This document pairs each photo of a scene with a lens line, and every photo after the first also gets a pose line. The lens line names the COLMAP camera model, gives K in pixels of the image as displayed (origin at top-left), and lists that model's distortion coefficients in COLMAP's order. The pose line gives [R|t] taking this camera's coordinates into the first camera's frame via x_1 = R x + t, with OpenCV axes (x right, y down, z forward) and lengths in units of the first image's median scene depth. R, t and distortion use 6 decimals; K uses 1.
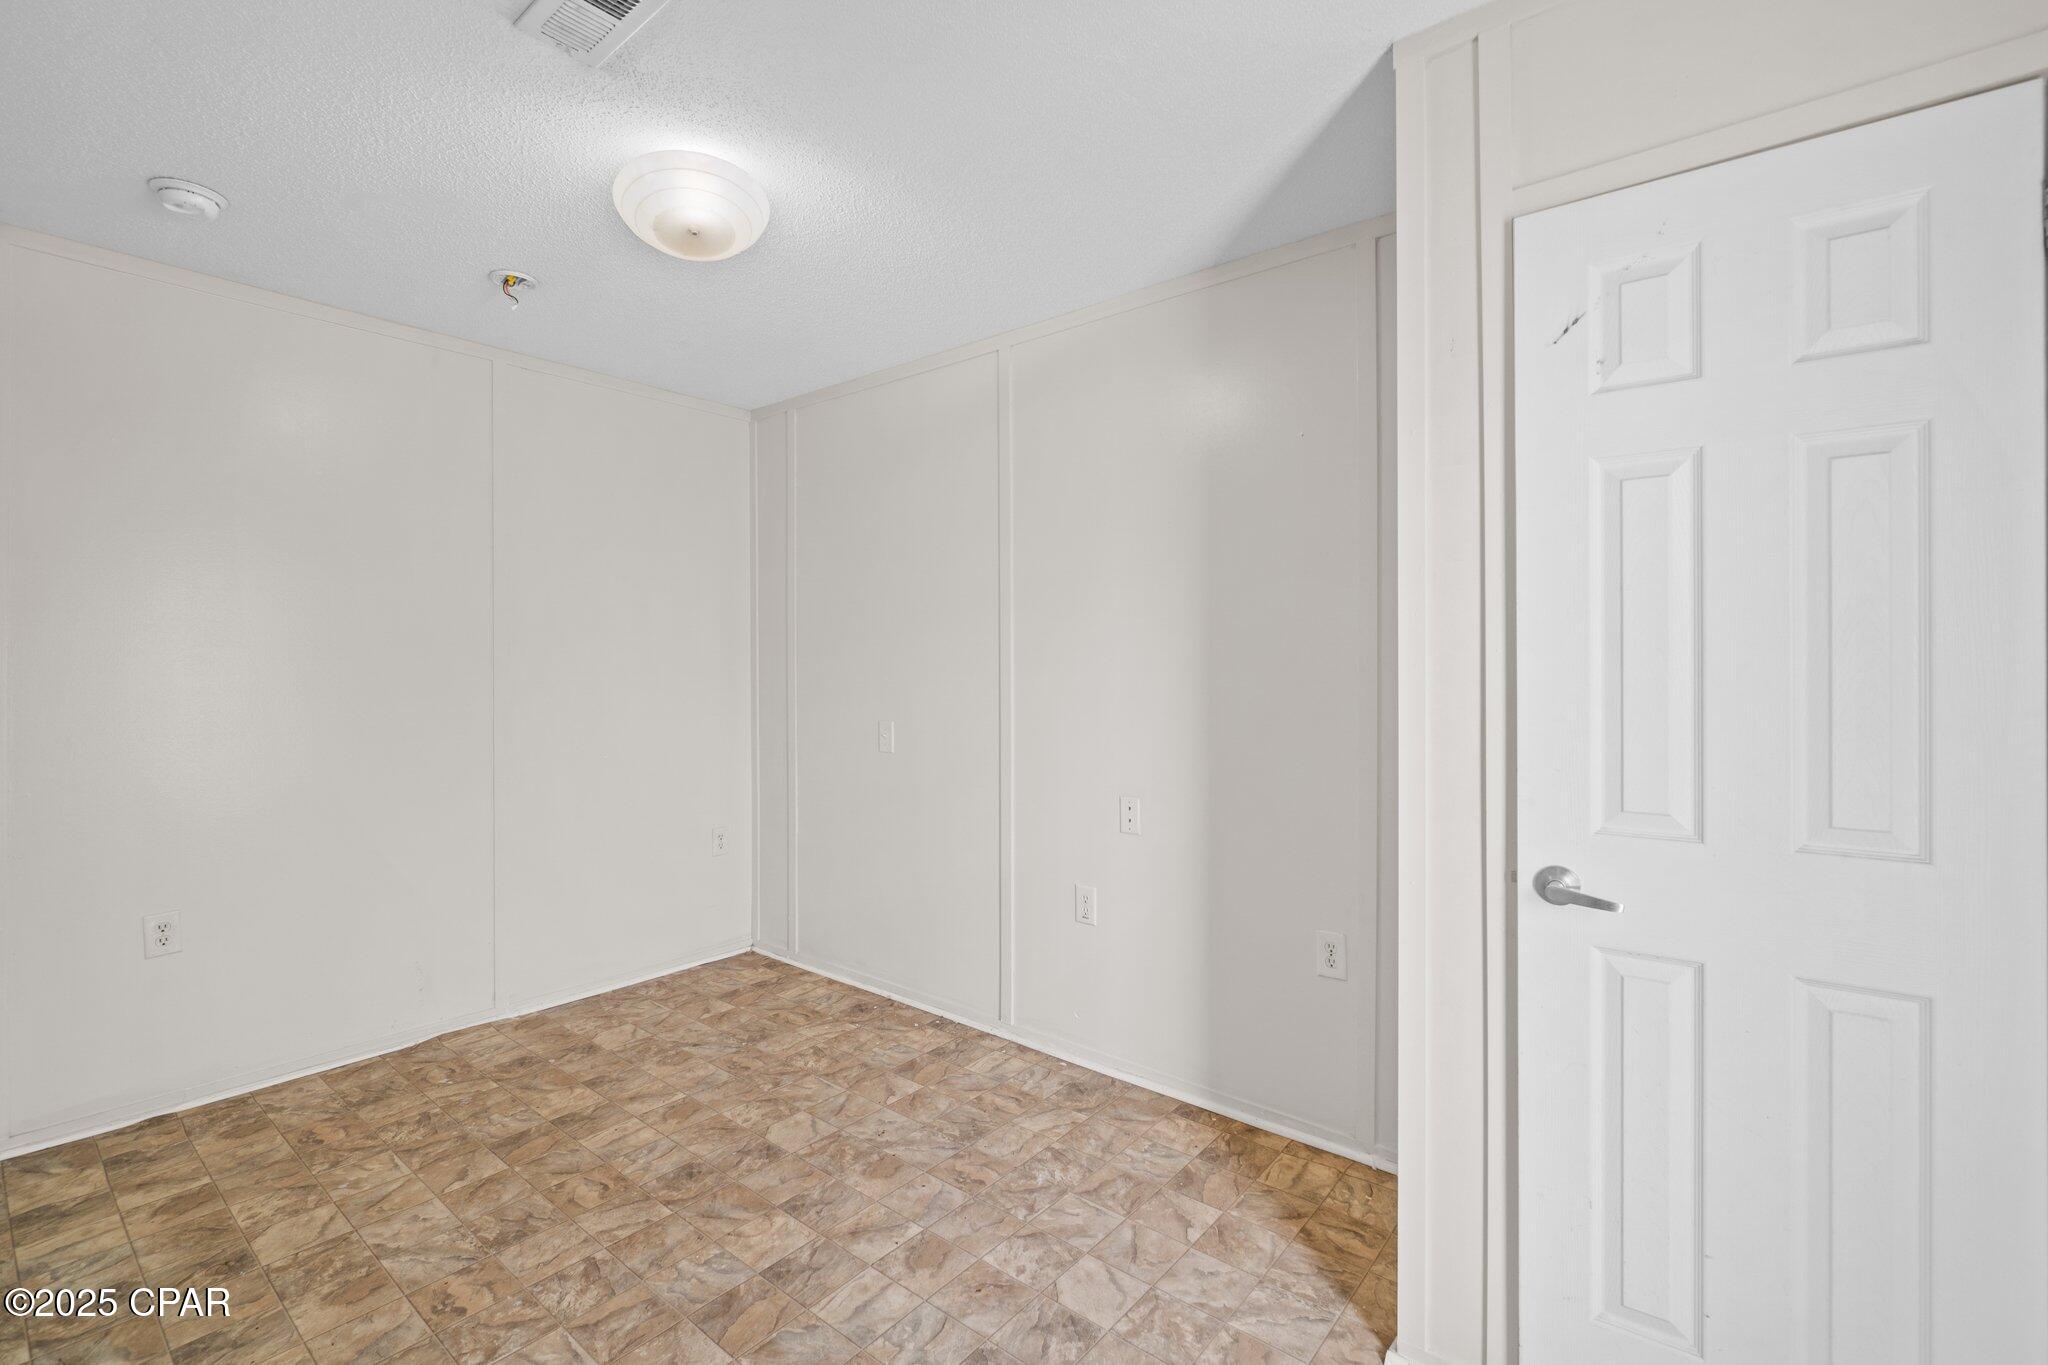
lens RADIAL K [[904.6, 0, 1024.8], [0, 904.6, 702.5], [0, 0, 1]] dist [-0.003135, 0.001075]
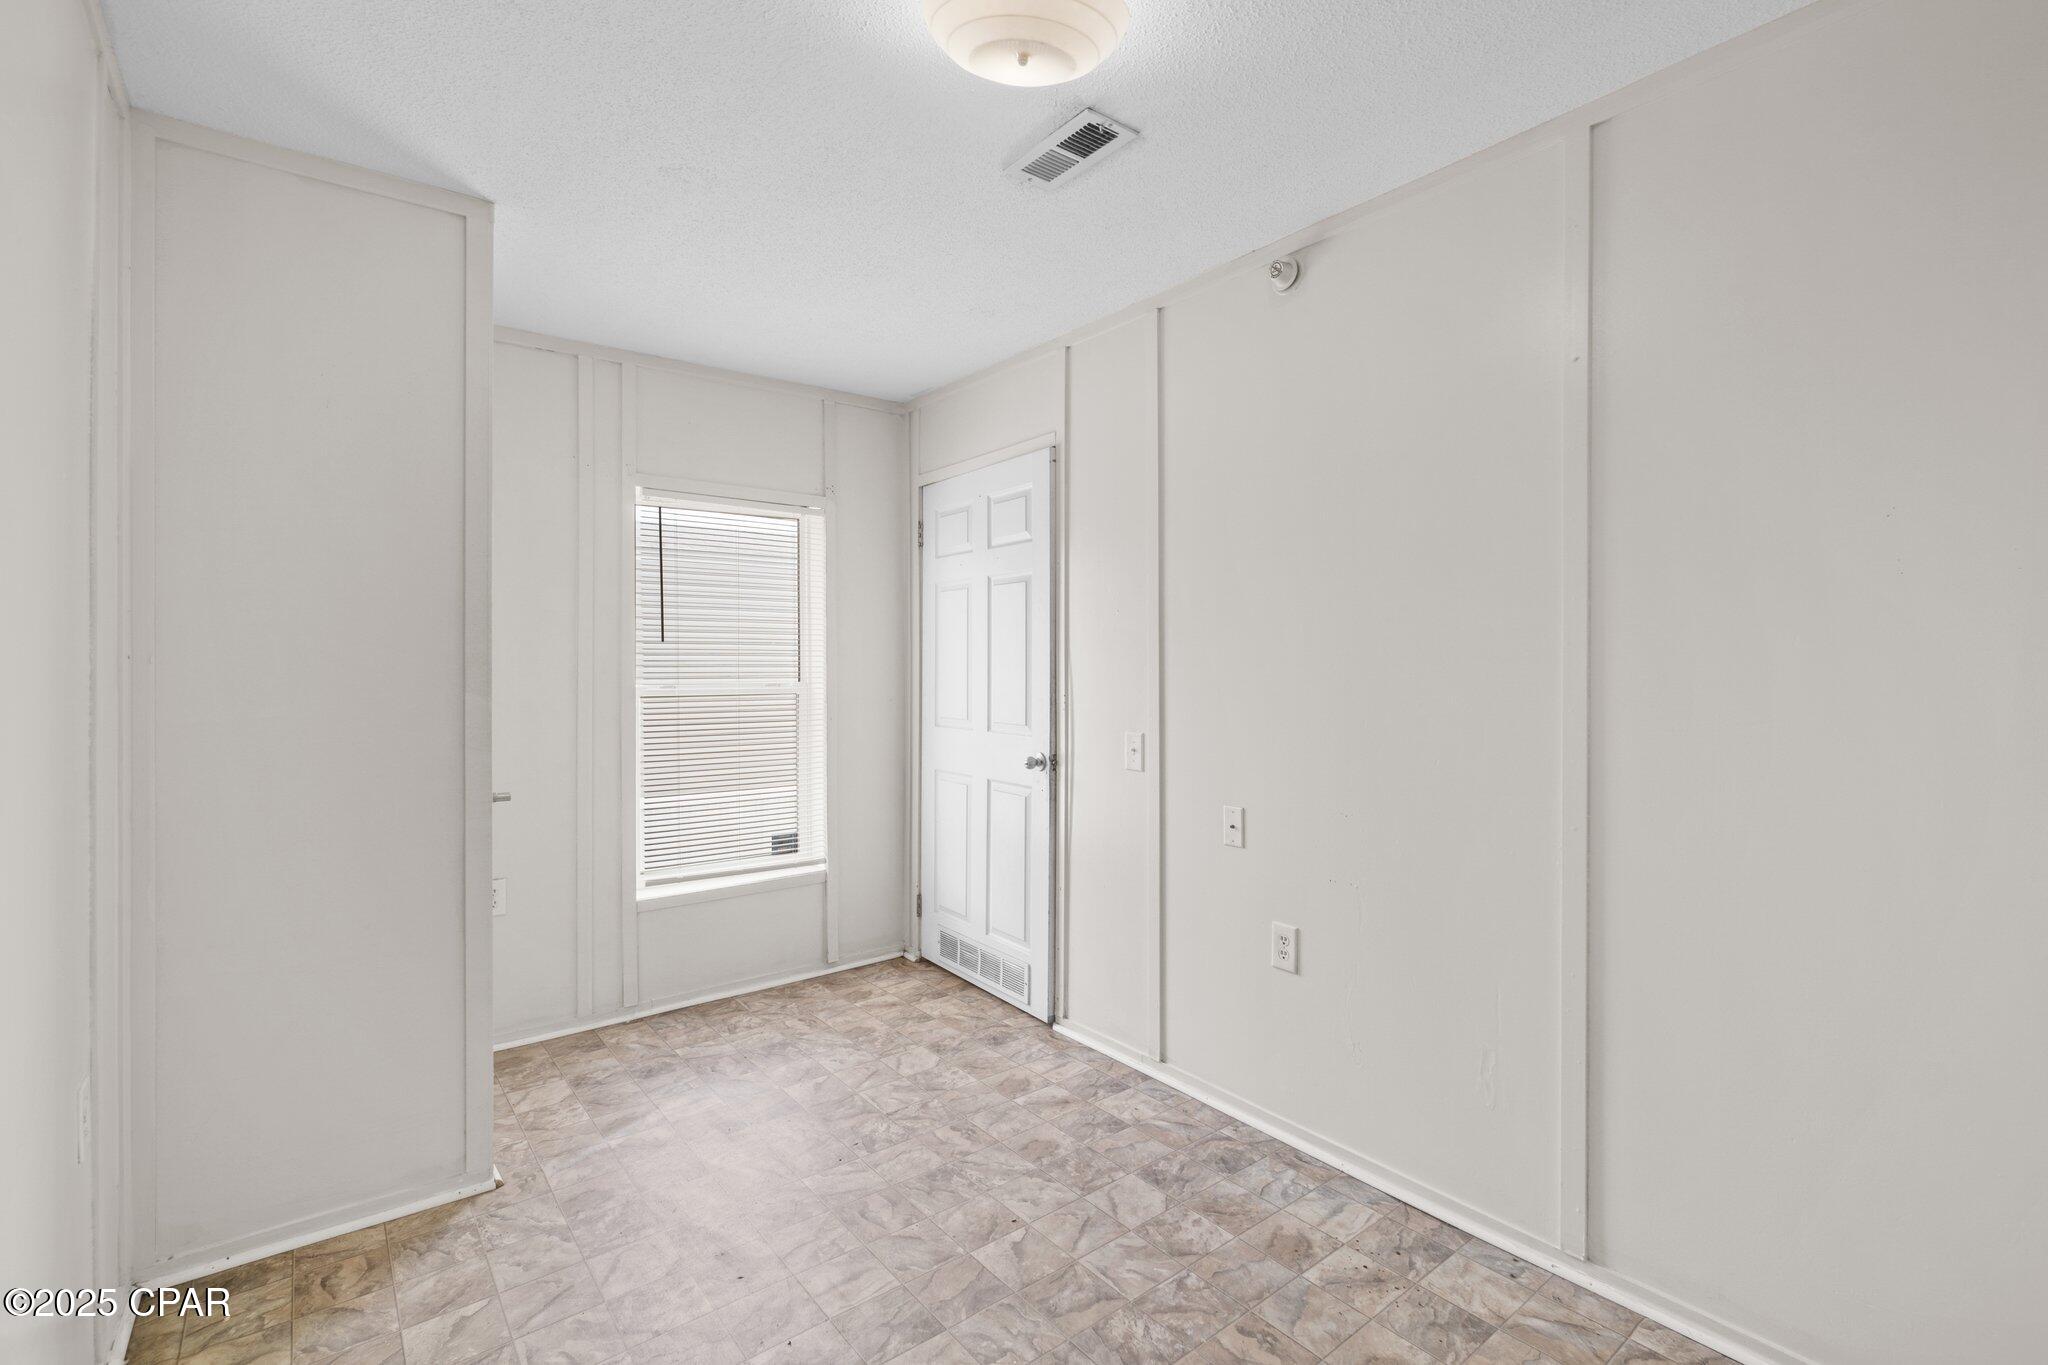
lens RADIAL K [[904.6, 0, 1029.1], [0, 904.6, 680.8], [0, 0, 1]] dist [-0.003135, 0.001075]
pose [[-0.975872, -0.001462, 0.218337, -0.600460], [0.013720, 0.997591, 0.068003, -0.085384], [-0.217910, 0.069358, -0.973501, 1.907510]]
